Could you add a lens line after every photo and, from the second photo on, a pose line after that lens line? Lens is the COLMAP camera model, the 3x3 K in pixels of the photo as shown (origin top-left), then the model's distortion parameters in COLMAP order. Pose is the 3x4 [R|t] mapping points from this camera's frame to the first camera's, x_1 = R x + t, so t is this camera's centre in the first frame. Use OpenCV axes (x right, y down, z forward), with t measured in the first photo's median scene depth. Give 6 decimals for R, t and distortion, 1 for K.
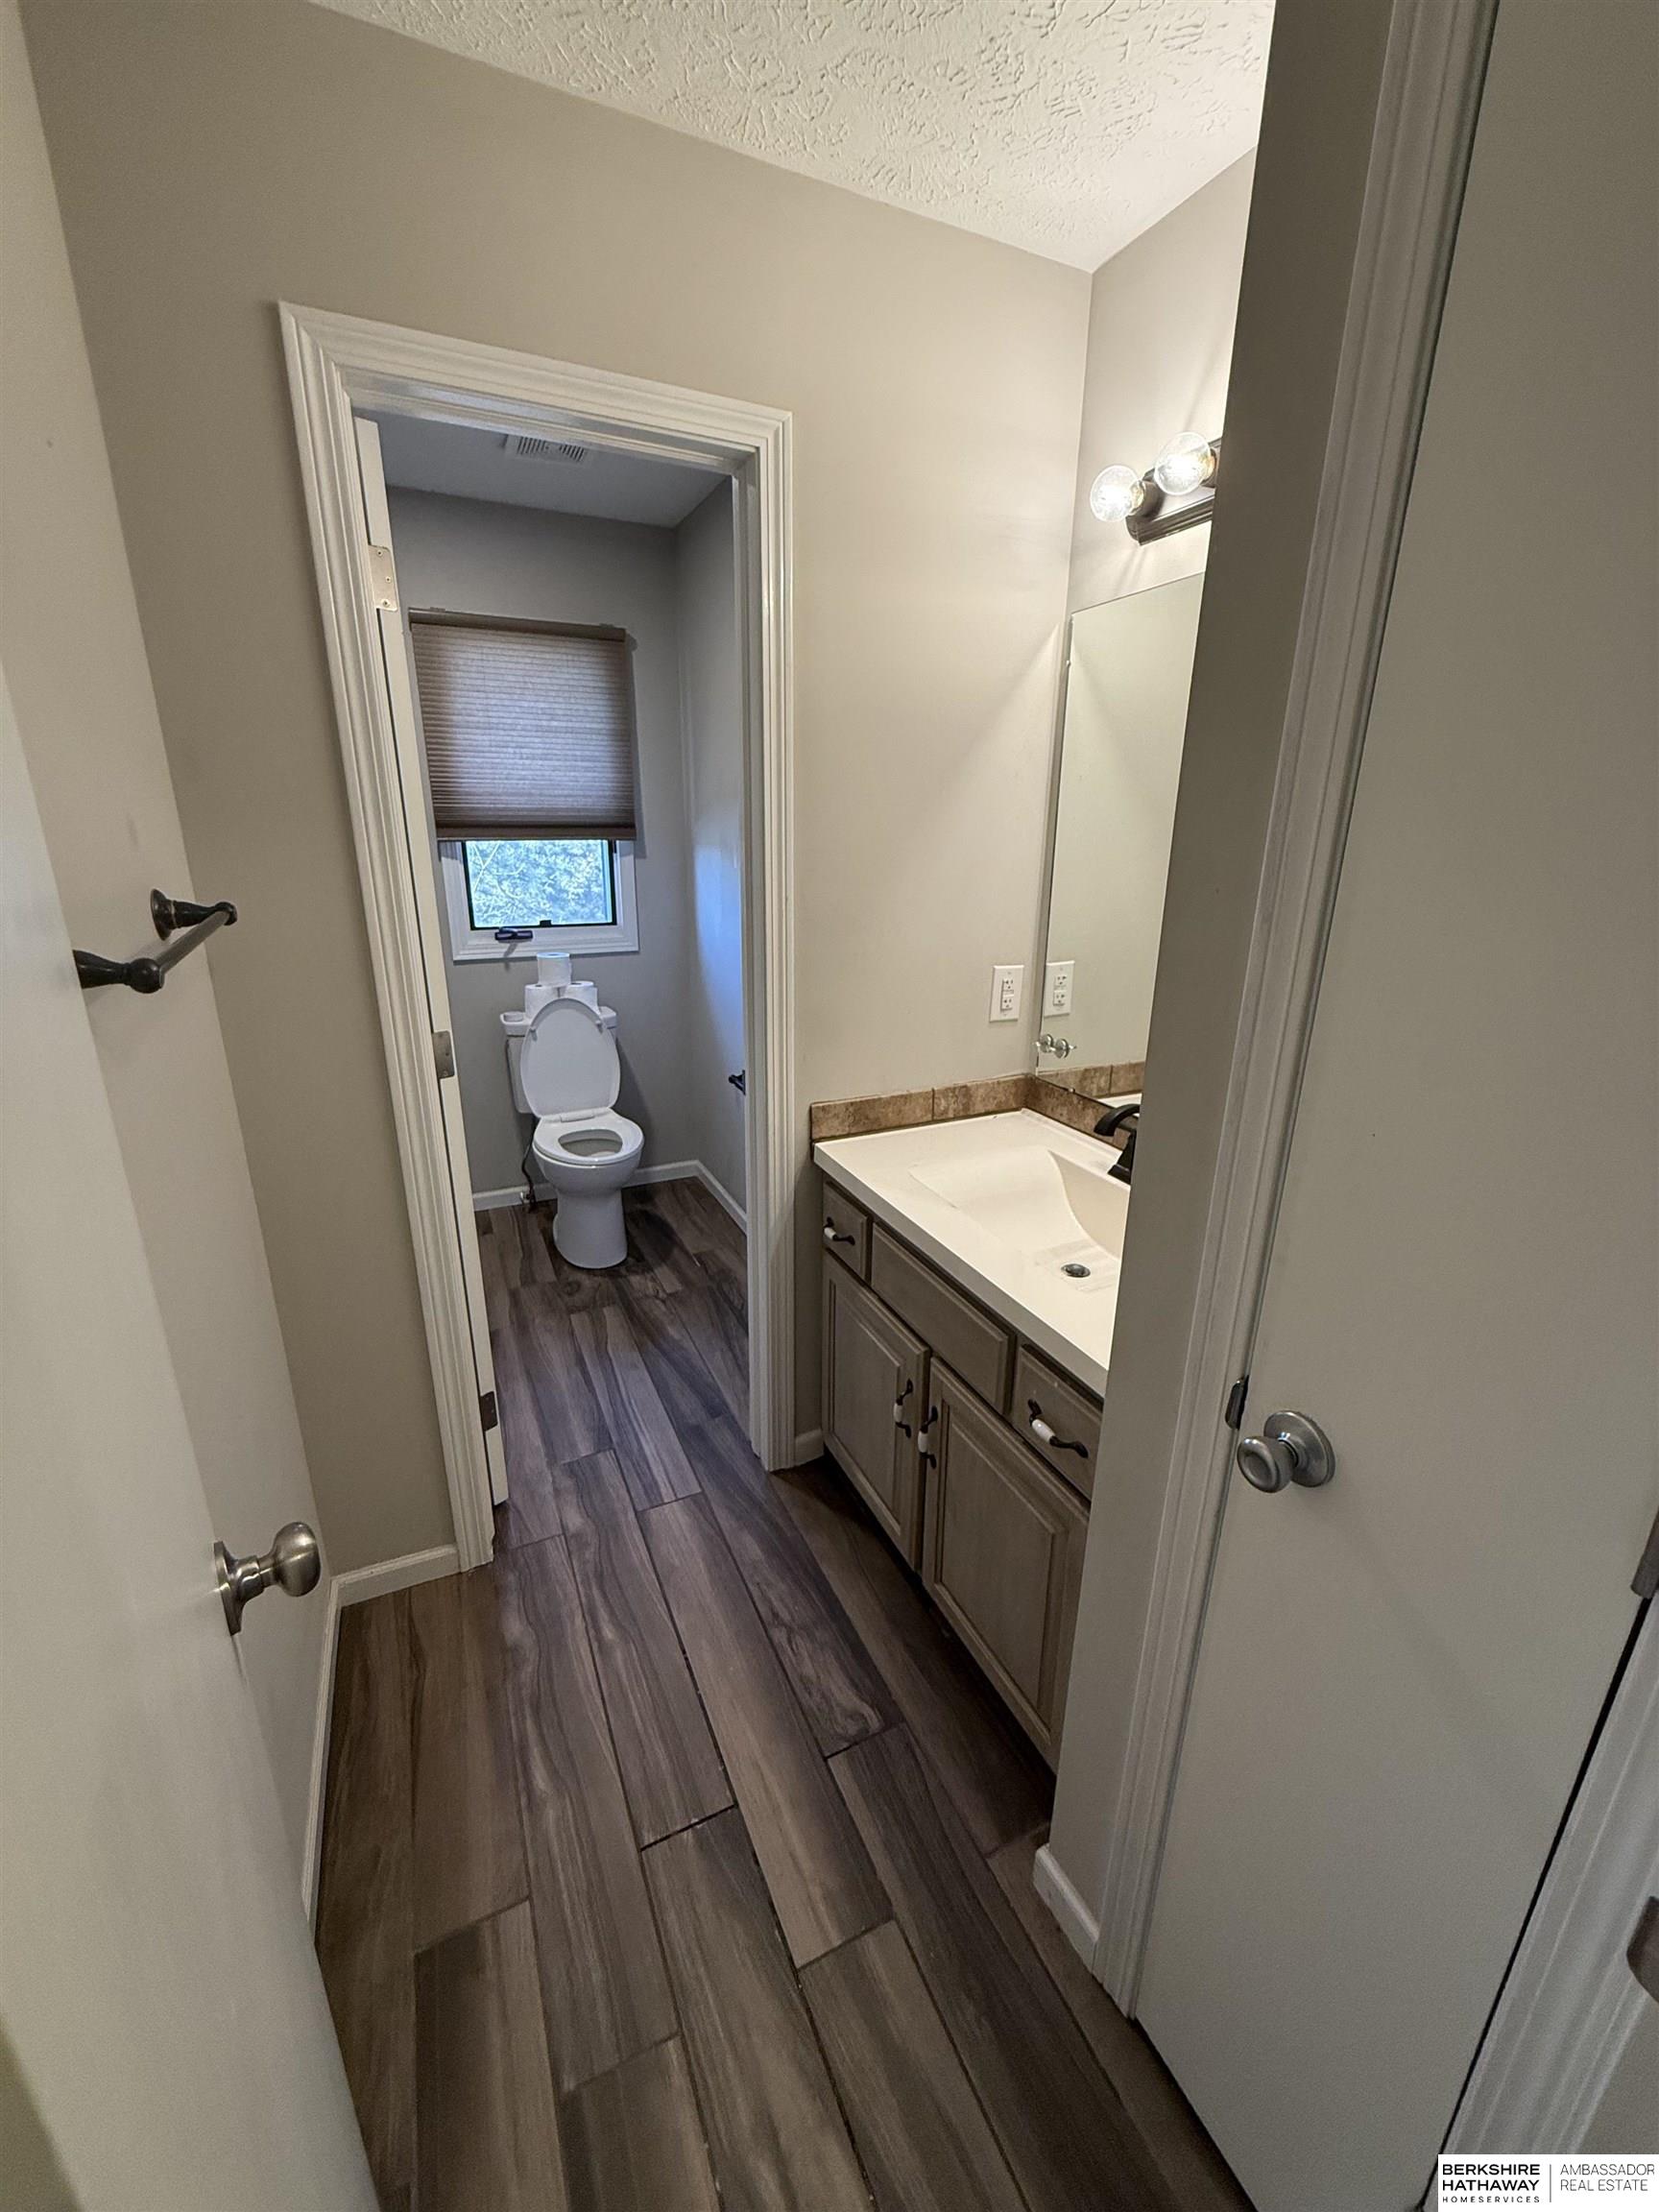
lens RADIAL K [[884.6, 0, 829.0], [0, 884.6, 1106.0], [0, 0, 1]] dist [-0.000005, -0.000721]
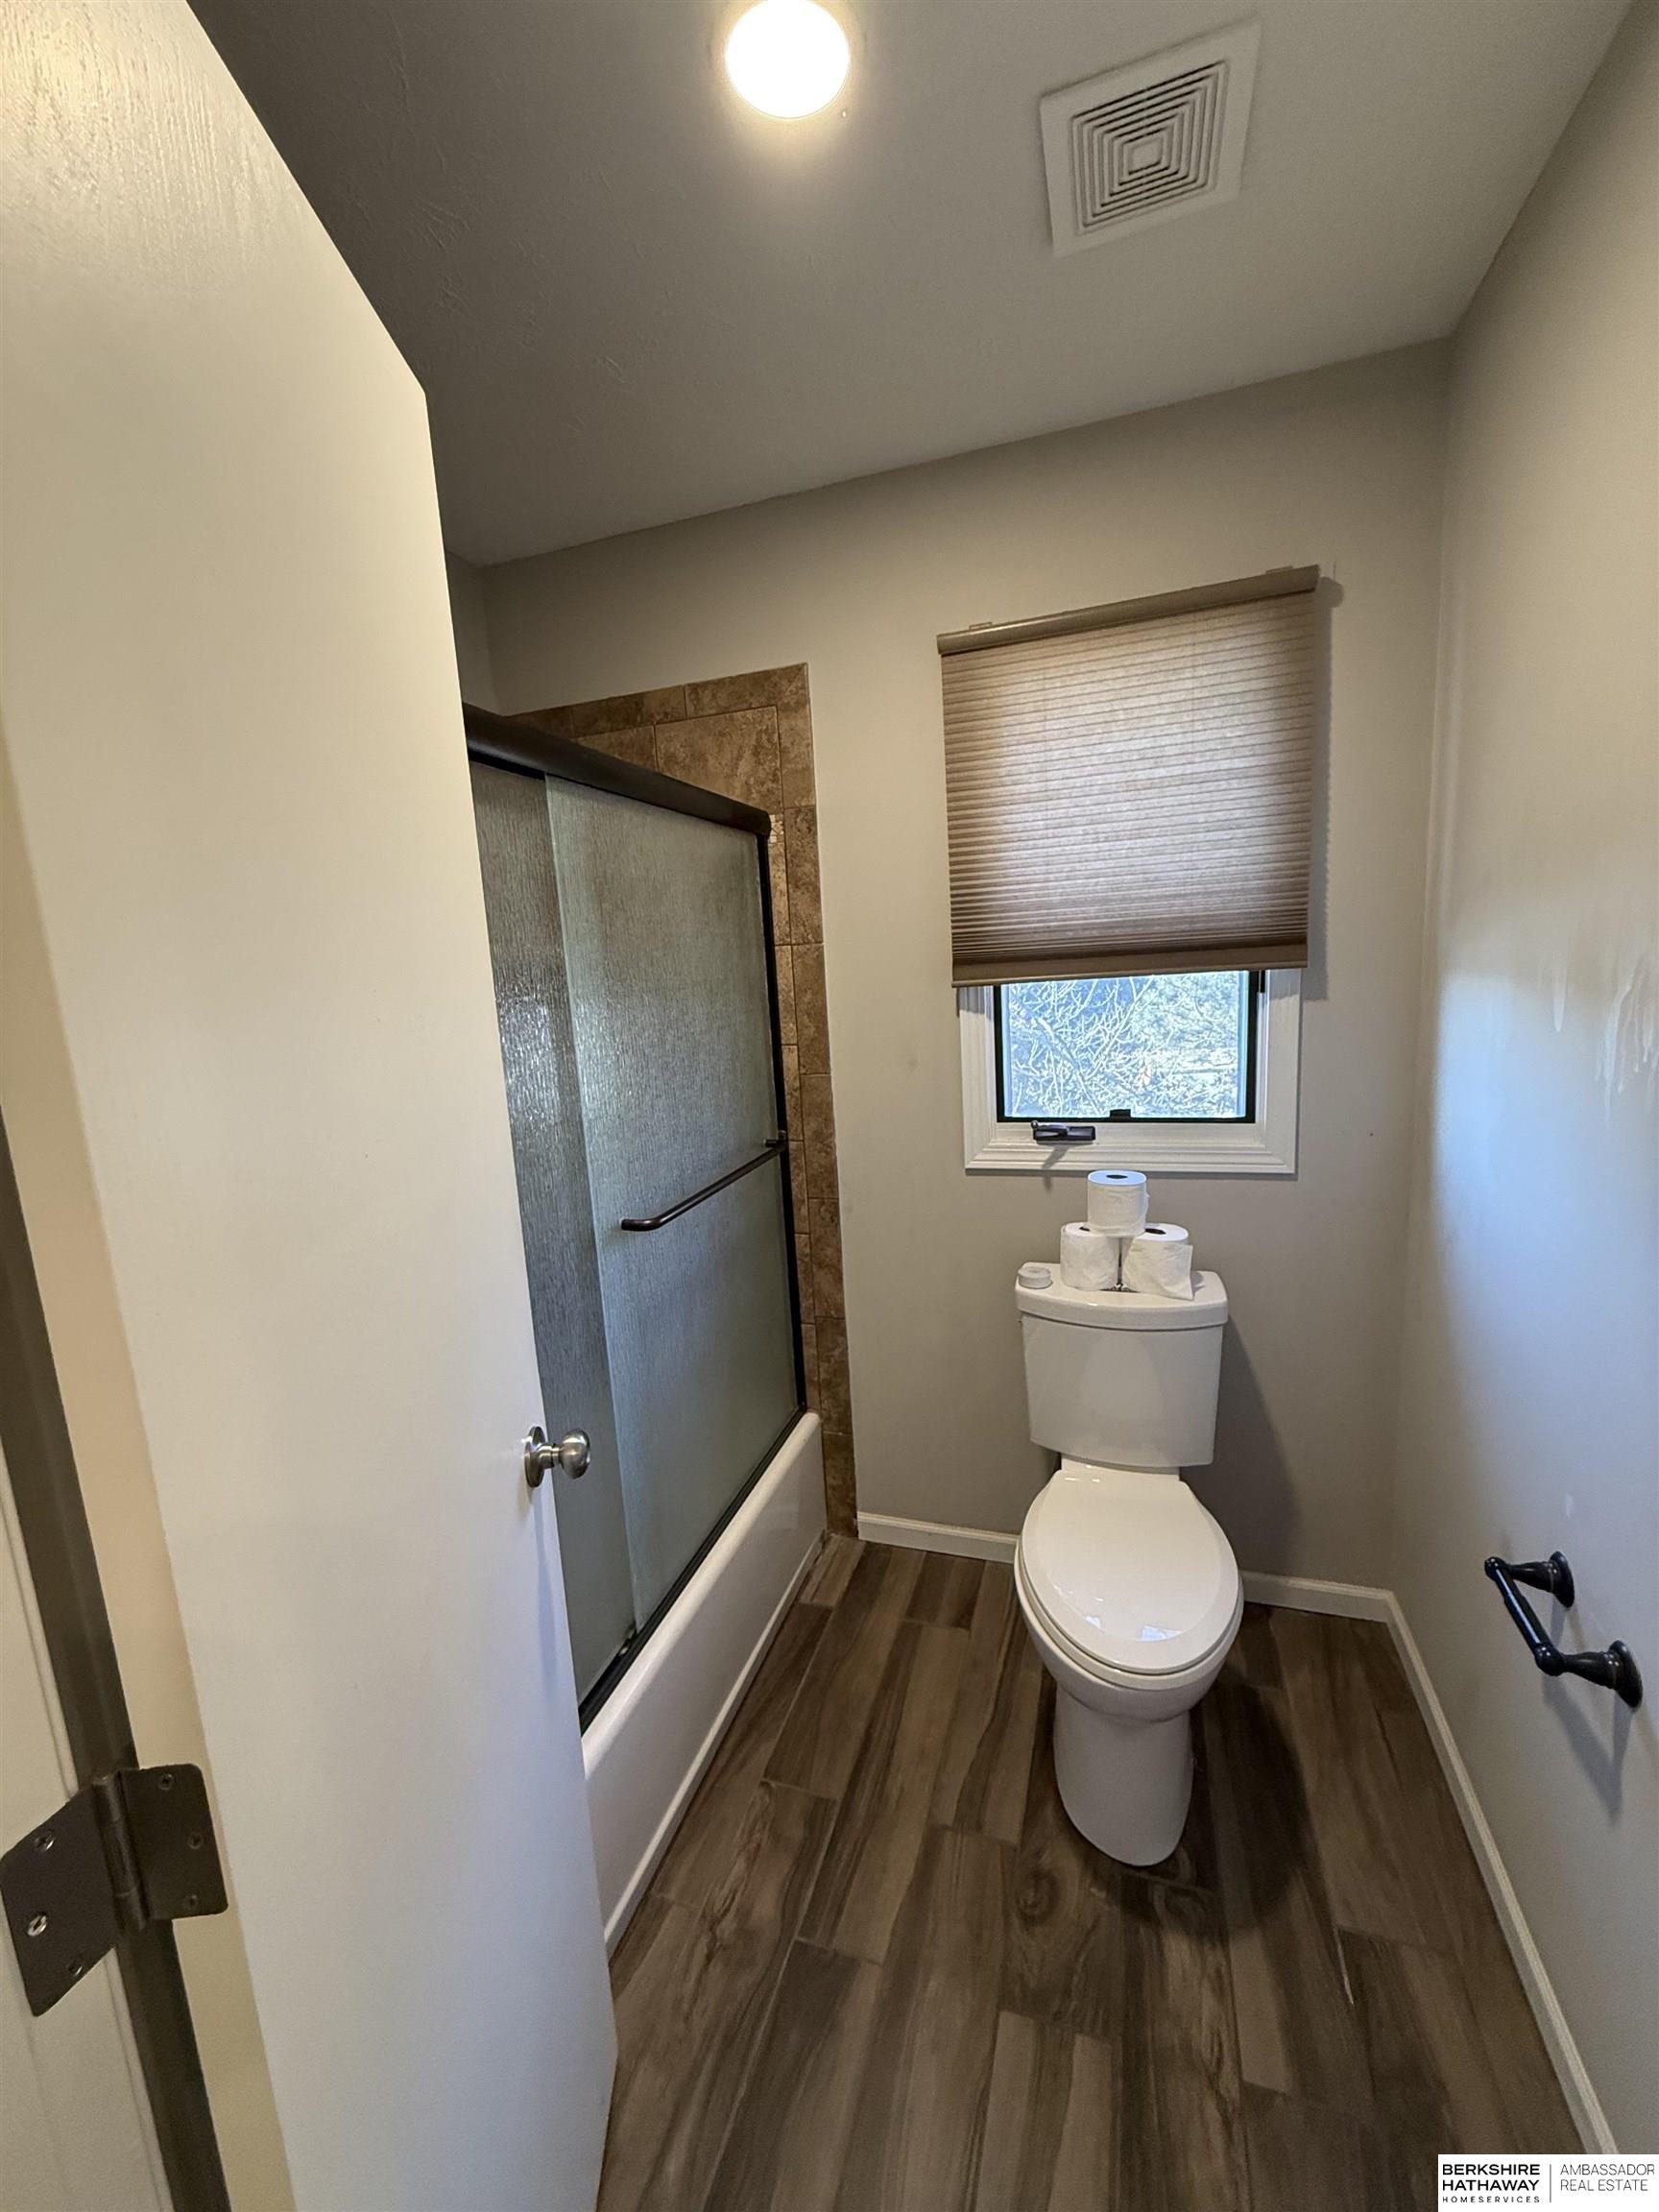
lens RADIAL K [[884.6, 0, 830.5], [0, 884.6, 1105.1], [0, 0, 1]] dist [-0.000005, -0.000721]
pose [[0.725275, 0.058518, -0.685968, -0.064061], [-0.145945, 0.986804, -0.070126, -0.150392], [0.672813, 0.150974, 0.724245, 0.470588]]
